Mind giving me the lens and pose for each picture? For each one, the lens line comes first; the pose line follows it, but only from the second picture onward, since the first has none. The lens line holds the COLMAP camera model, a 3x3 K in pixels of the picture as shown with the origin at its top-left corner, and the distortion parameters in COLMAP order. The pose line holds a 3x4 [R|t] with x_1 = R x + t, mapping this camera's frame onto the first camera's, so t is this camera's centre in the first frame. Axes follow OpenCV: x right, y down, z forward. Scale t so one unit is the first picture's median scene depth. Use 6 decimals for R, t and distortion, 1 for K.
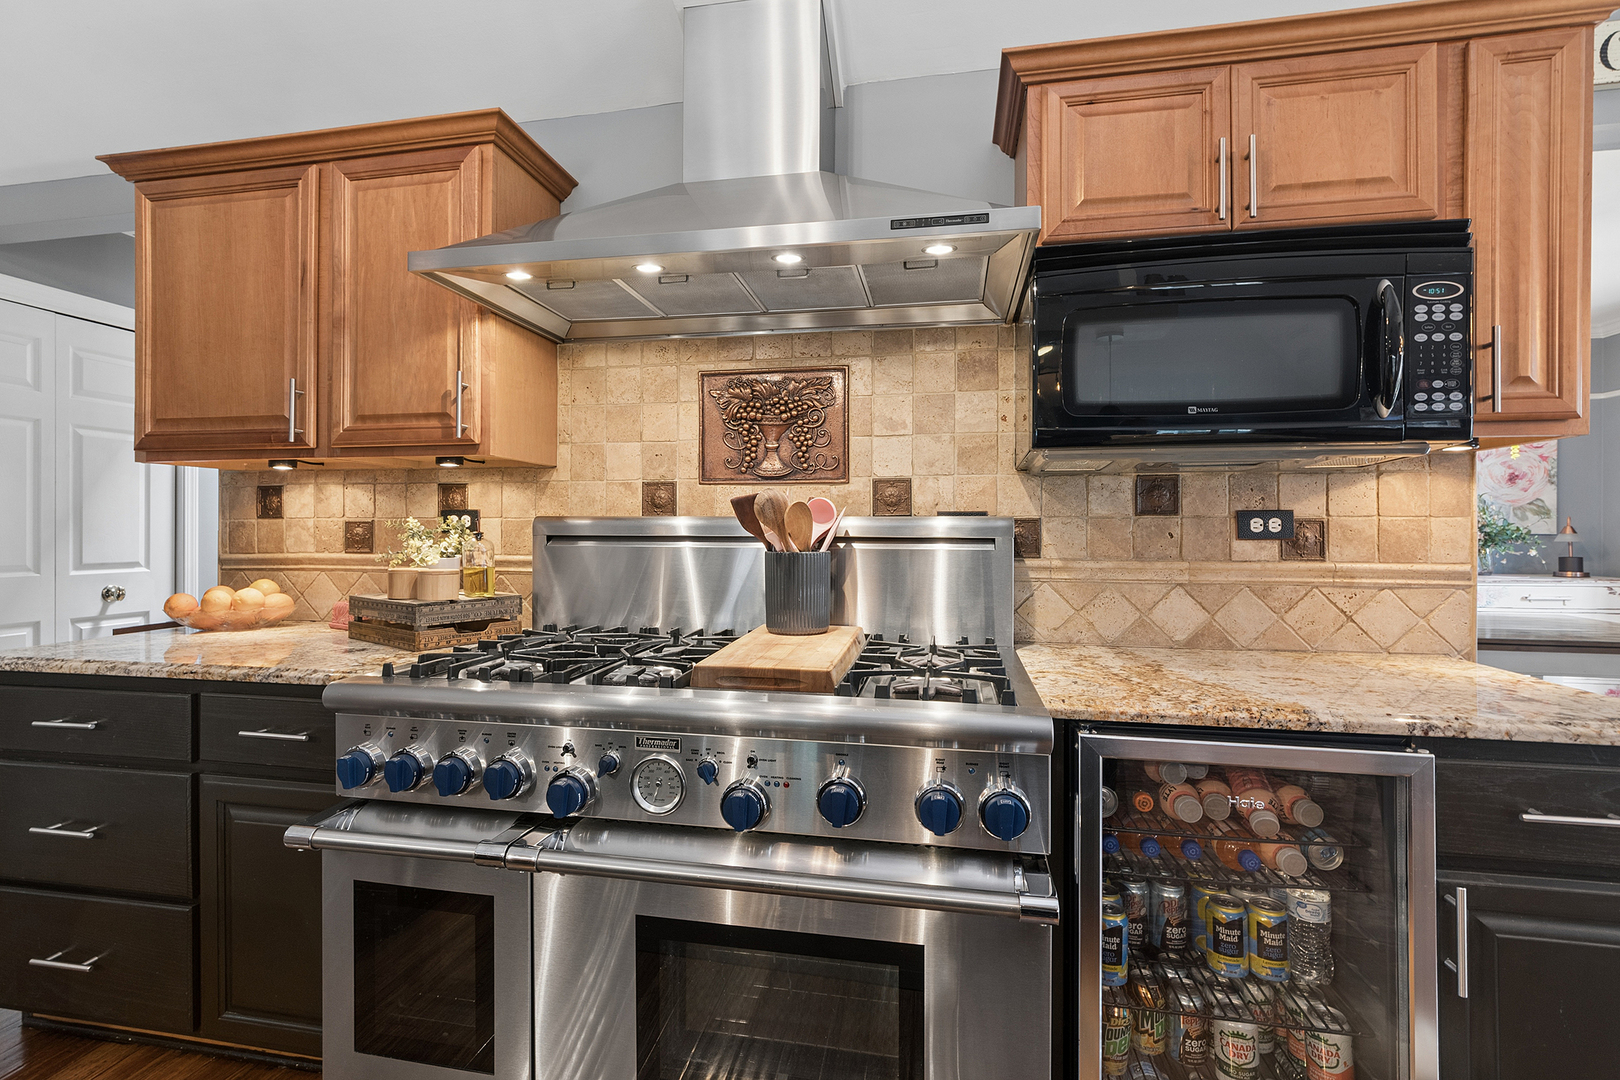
lens RADIAL K [[727.3, 0, 812.6], [0, 727.3, 534.3], [0, 0, 1]] dist [0.002265, -0.001259]
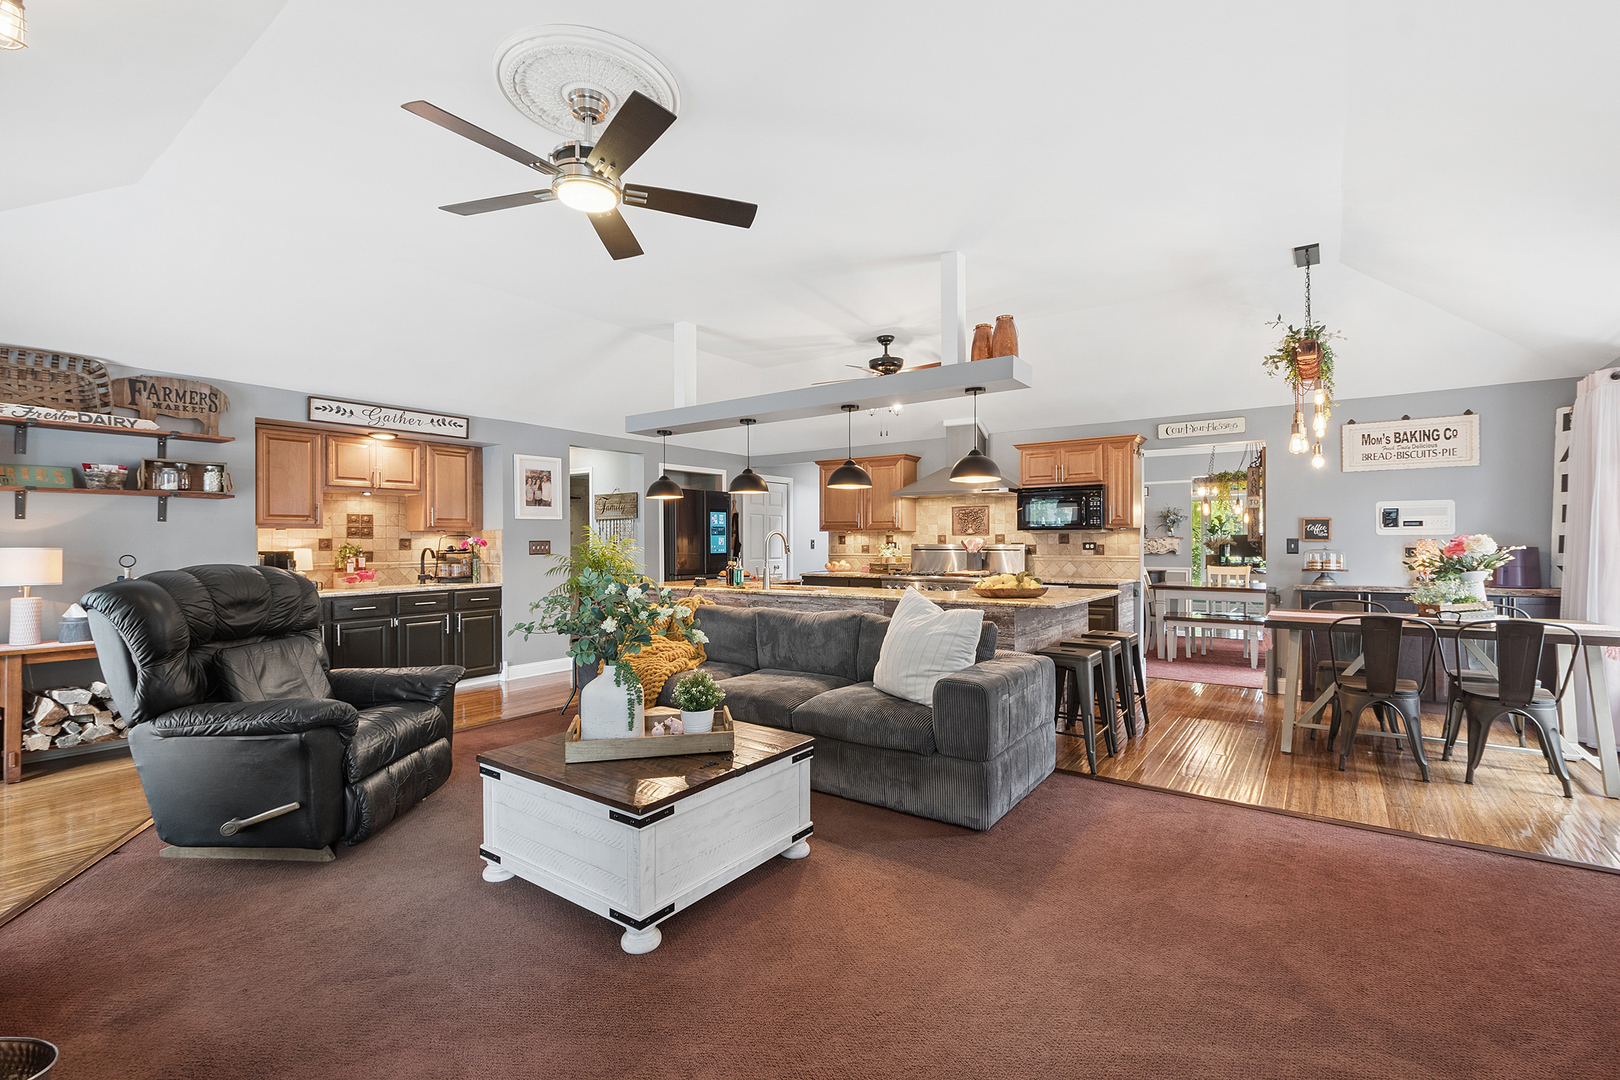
lens RADIAL K [[727.3, 0, 809.8], [0, 727.3, 538.6], [0, 0, 1]] dist [0.002265, -0.001259]
pose [[0.910419, -0.005993, -0.413645, 0.794432], [0.002558, 0.999958, -0.008857, -0.021695], [0.413680, 0.007005, 0.910395, -2.986775]]
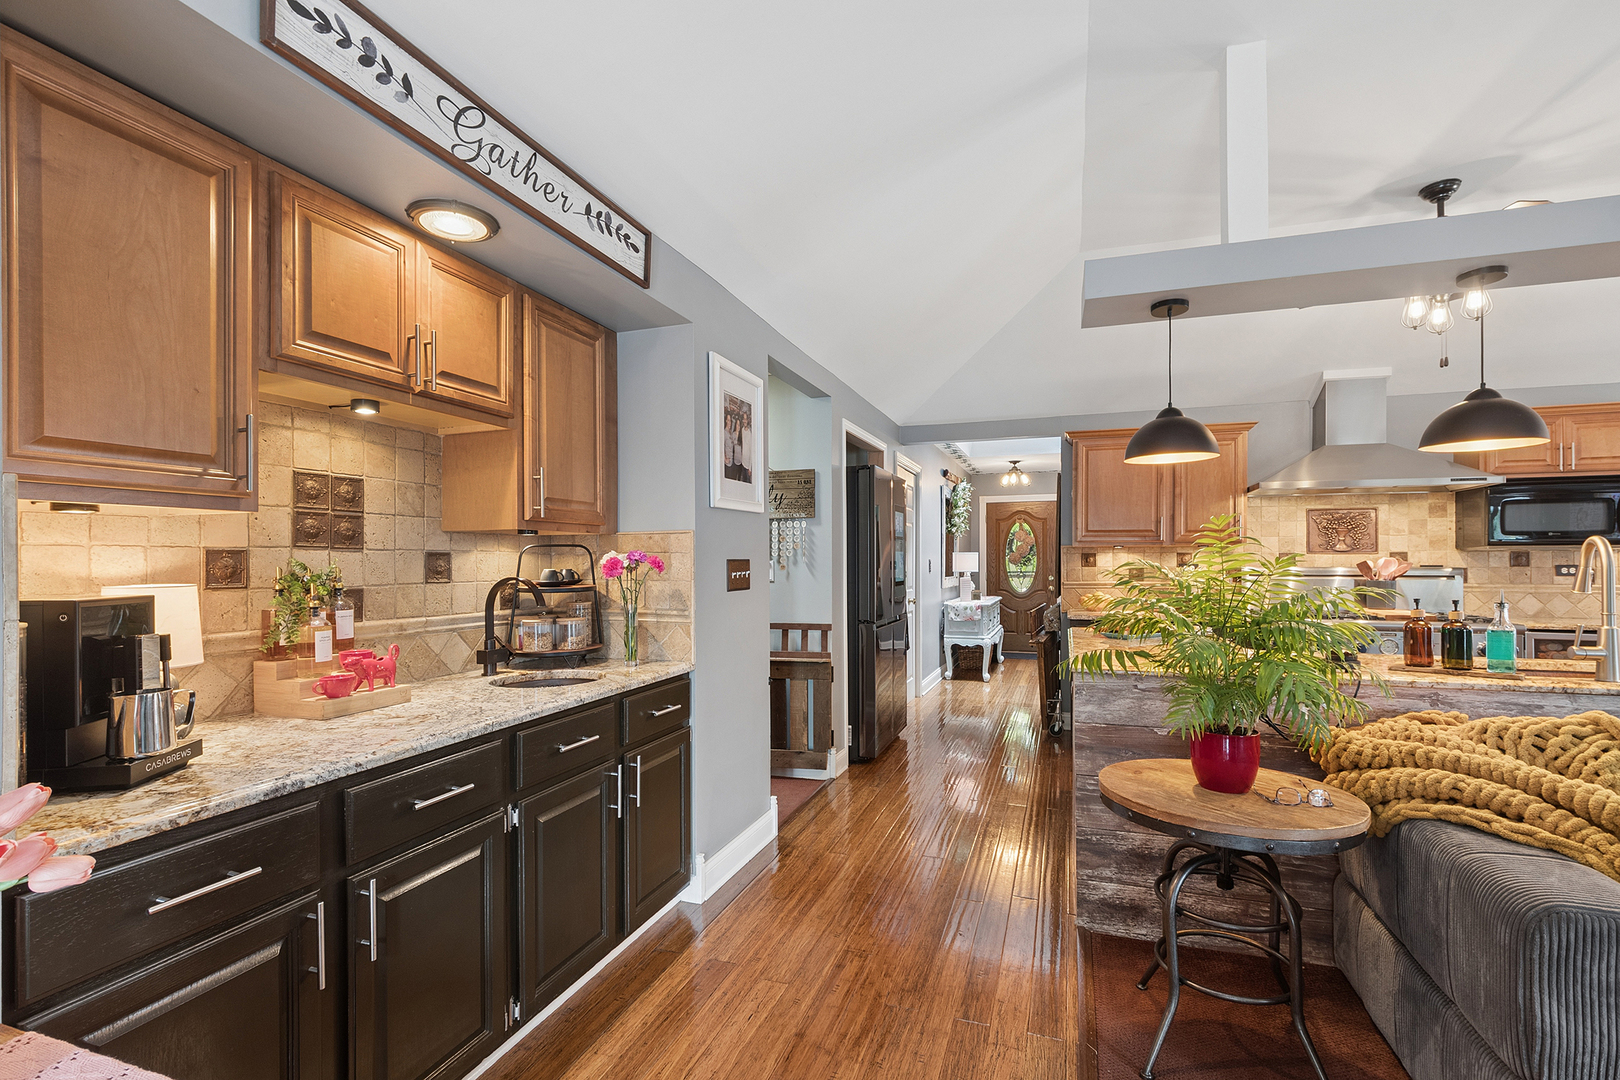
lens RADIAL K [[727.3, 0, 802.9], [0, 727.3, 556.8], [0, 0, 1]] dist [0.002265, -0.001259]
pose [[0.992232, -0.002827, -0.124368, -1.637185], [0.001418, 0.999934, -0.011421, -0.032853], [0.124392, 0.011156, 0.992170, -1.784911]]
